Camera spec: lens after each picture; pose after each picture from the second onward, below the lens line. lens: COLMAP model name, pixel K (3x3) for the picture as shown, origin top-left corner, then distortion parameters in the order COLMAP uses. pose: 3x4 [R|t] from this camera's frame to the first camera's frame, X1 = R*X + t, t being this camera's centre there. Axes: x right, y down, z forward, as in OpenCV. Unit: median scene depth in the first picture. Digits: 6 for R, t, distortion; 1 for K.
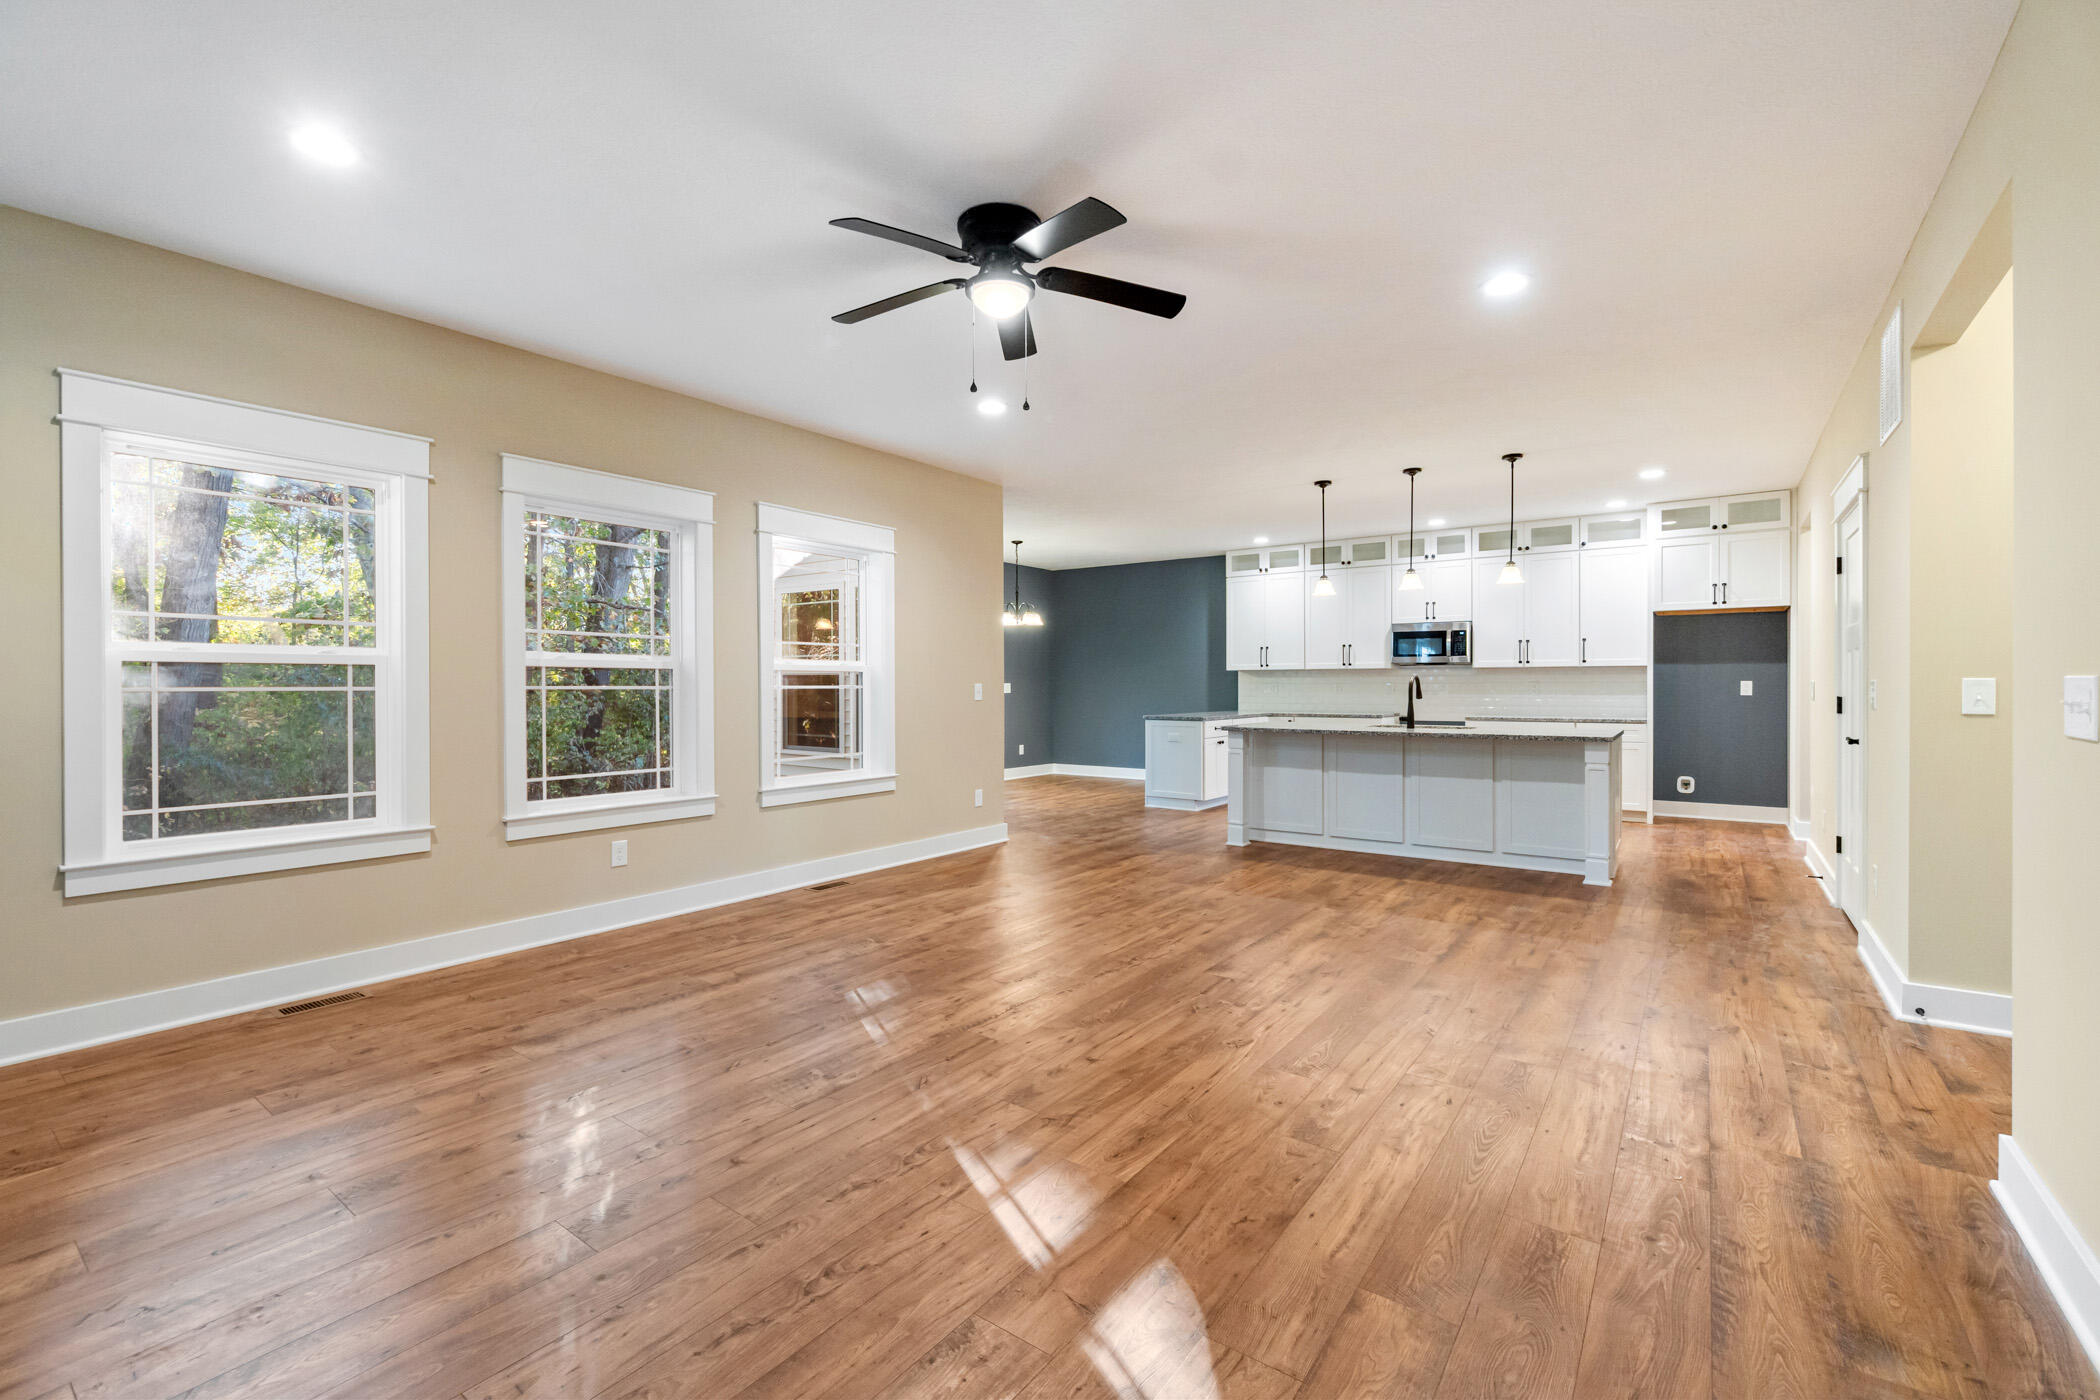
lens RADIAL K [[898.3, 0, 1054.0], [0, 898.3, 679.6], [0, 0, 1]] dist [0.000720, 0.000484]
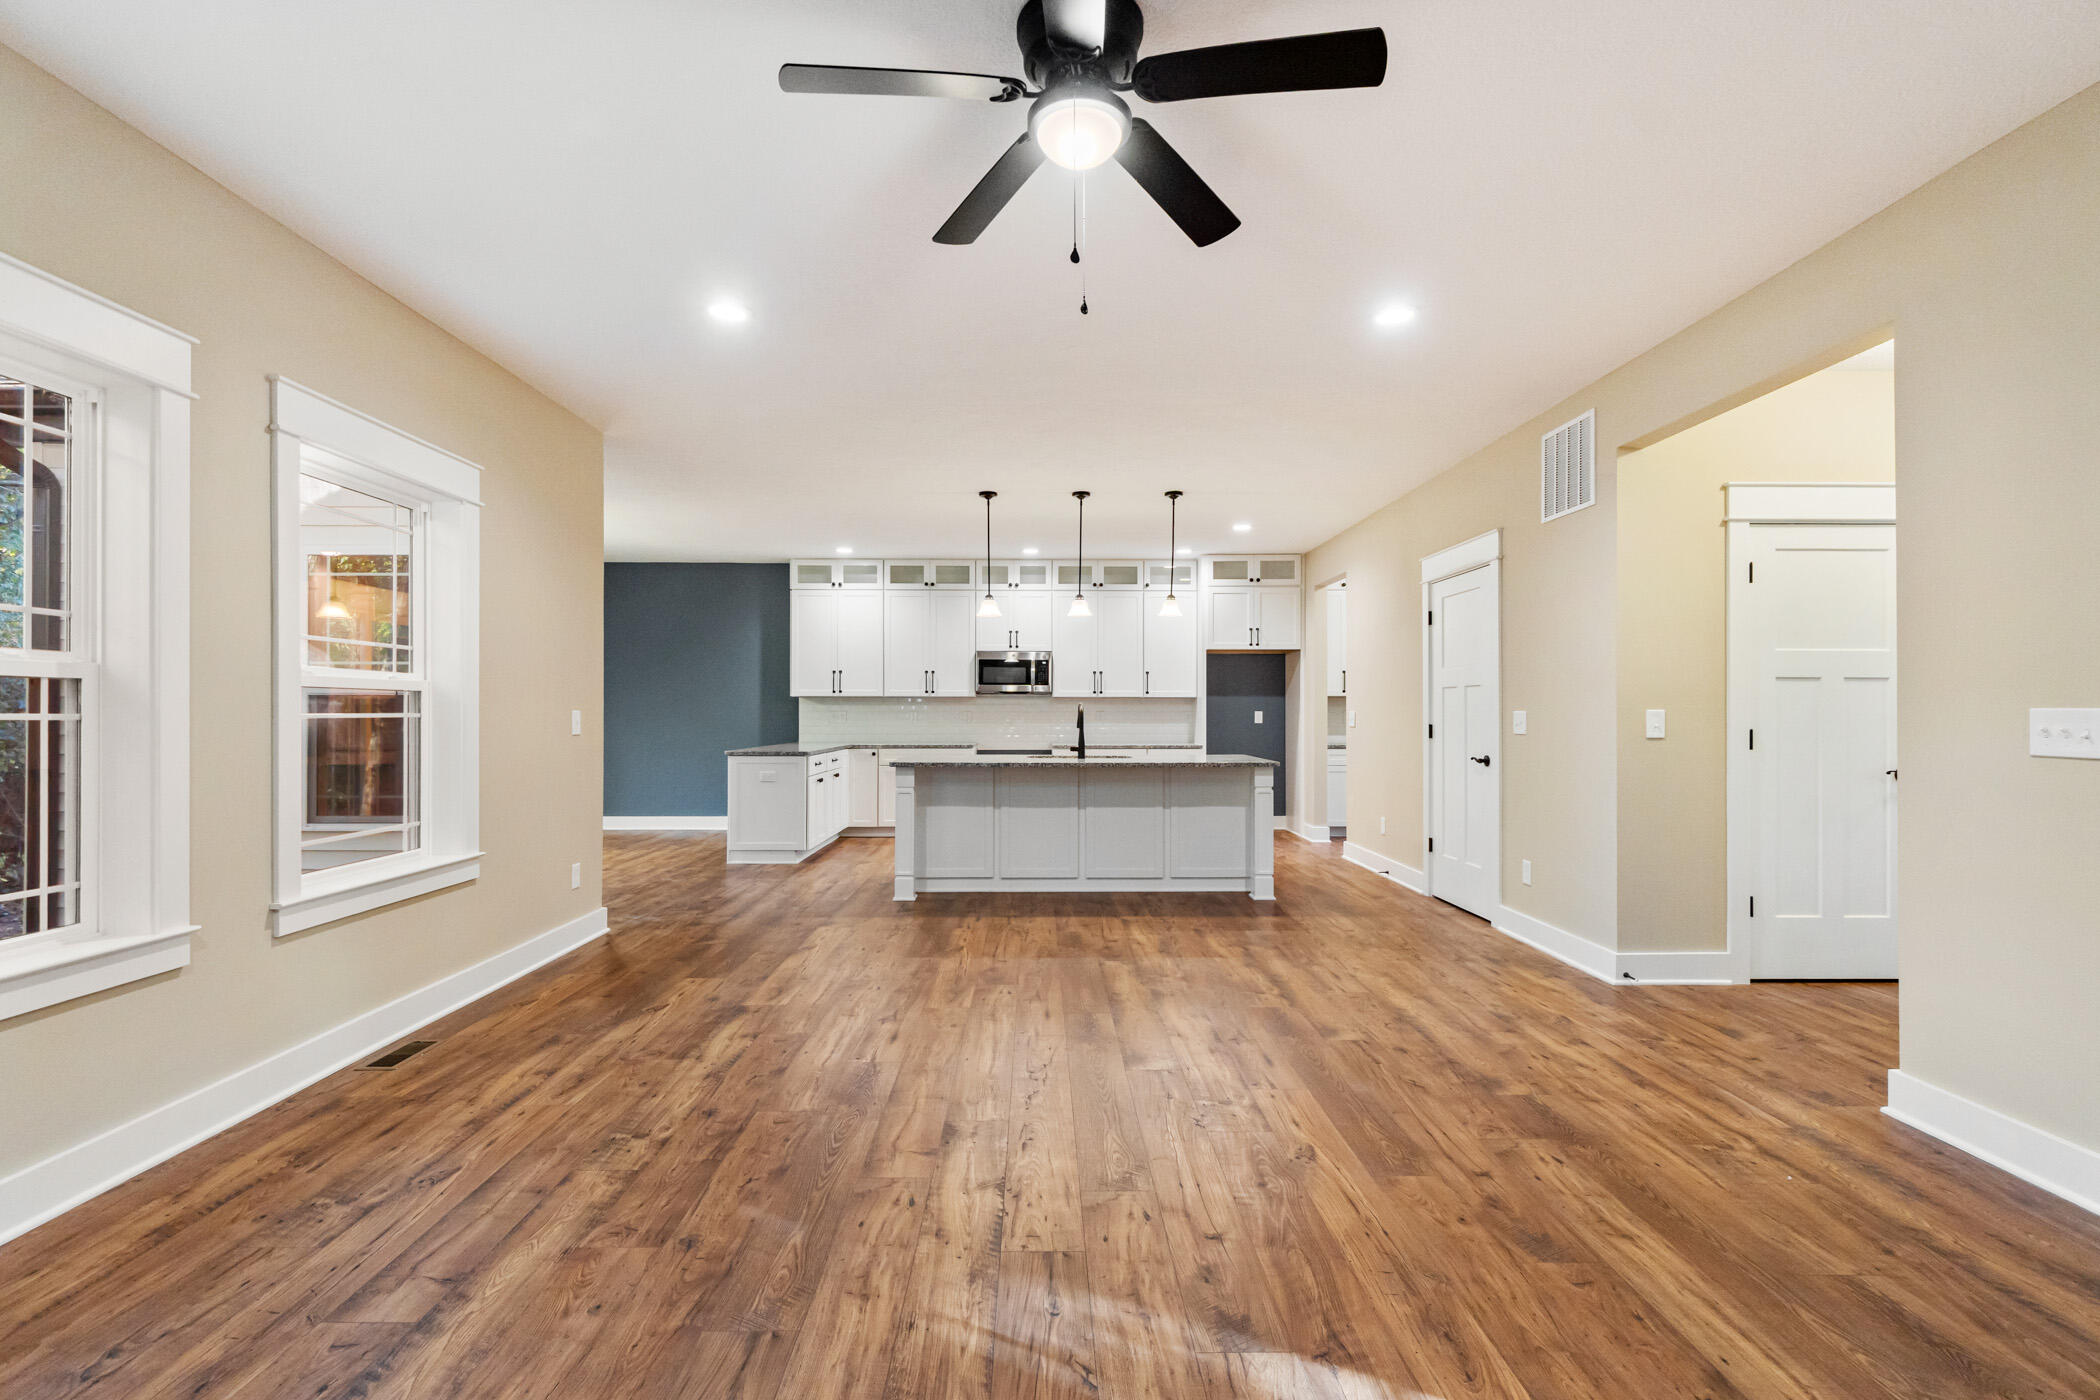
lens RADIAL K [[927.5, 0, 1045.5], [0, 927.5, 695.9], [0, 0, 1]] dist [0.001839, 0.000284]
pose [[0.802815, 0.013920, 0.596066, -0.305000], [-0.006442, 0.999872, -0.014674, 0.001830], [-0.596194, 0.007941, 0.802801, 0.286238]]
